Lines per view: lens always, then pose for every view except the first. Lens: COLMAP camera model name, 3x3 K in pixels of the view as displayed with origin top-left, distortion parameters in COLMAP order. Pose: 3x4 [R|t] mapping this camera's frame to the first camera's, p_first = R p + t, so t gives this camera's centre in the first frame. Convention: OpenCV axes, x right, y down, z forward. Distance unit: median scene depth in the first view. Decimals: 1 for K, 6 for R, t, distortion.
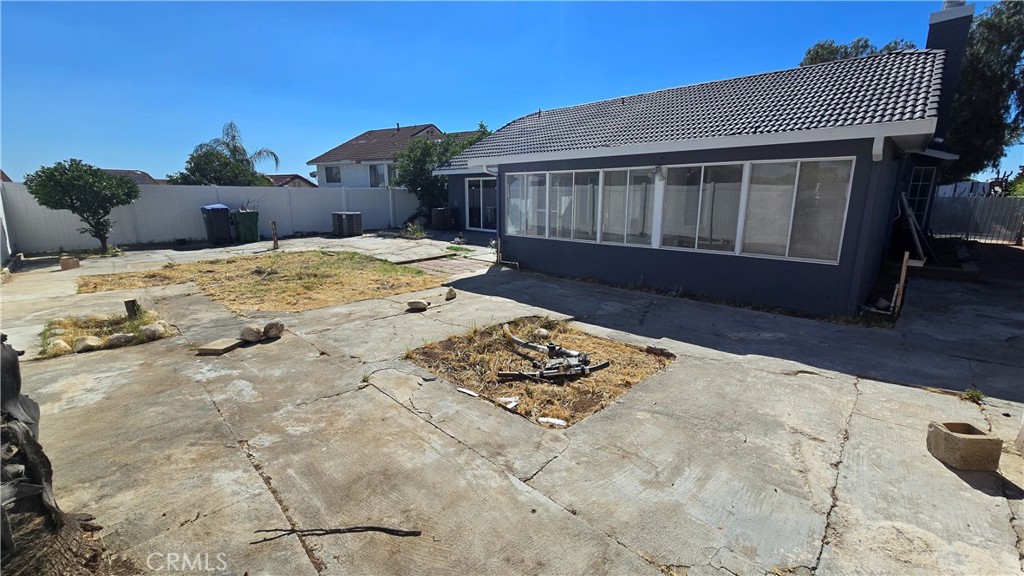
lens RADIAL K [[417.4, 0, 510.3], [0, 417.4, 278.5], [0, 0, 1]] dist [-0.003638, 0.003146]
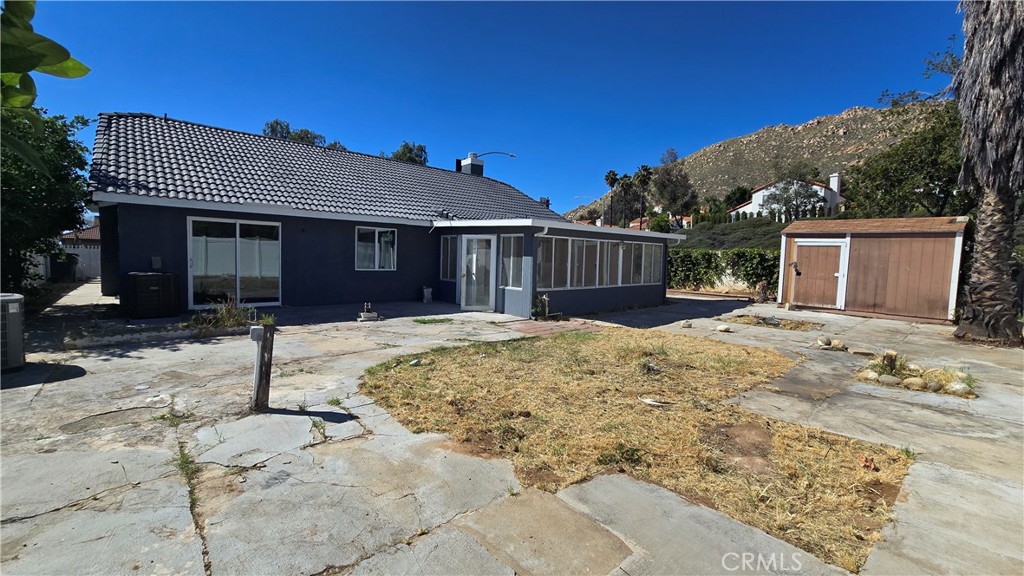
lens RADIAL K [[417.4, 0, 510.3], [0, 417.4, 278.5], [0, 0, 1]] dist [-0.003638, 0.003146]
pose [[0.077431, -0.054355, 0.995515, -1.296136], [0.173702, 0.983977, 0.040215, -0.227381], [-0.981749, 0.169809, 0.085632, 1.150071]]
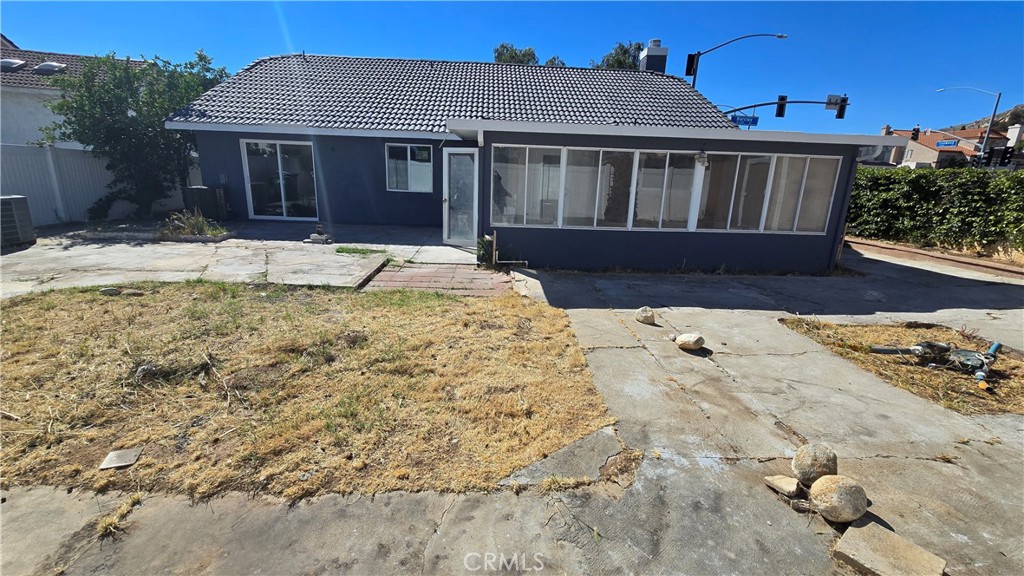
lens RADIAL K [[417.4, 0, 510.3], [0, 417.4, 278.5], [0, 0, 1]] dist [-0.003638, 0.003146]
pose [[0.692221, -0.156384, 0.704538, -0.638841], [0.112355, 0.987689, 0.108843, -0.106174], [-0.712886, 0.003815, 0.701270, 0.522309]]
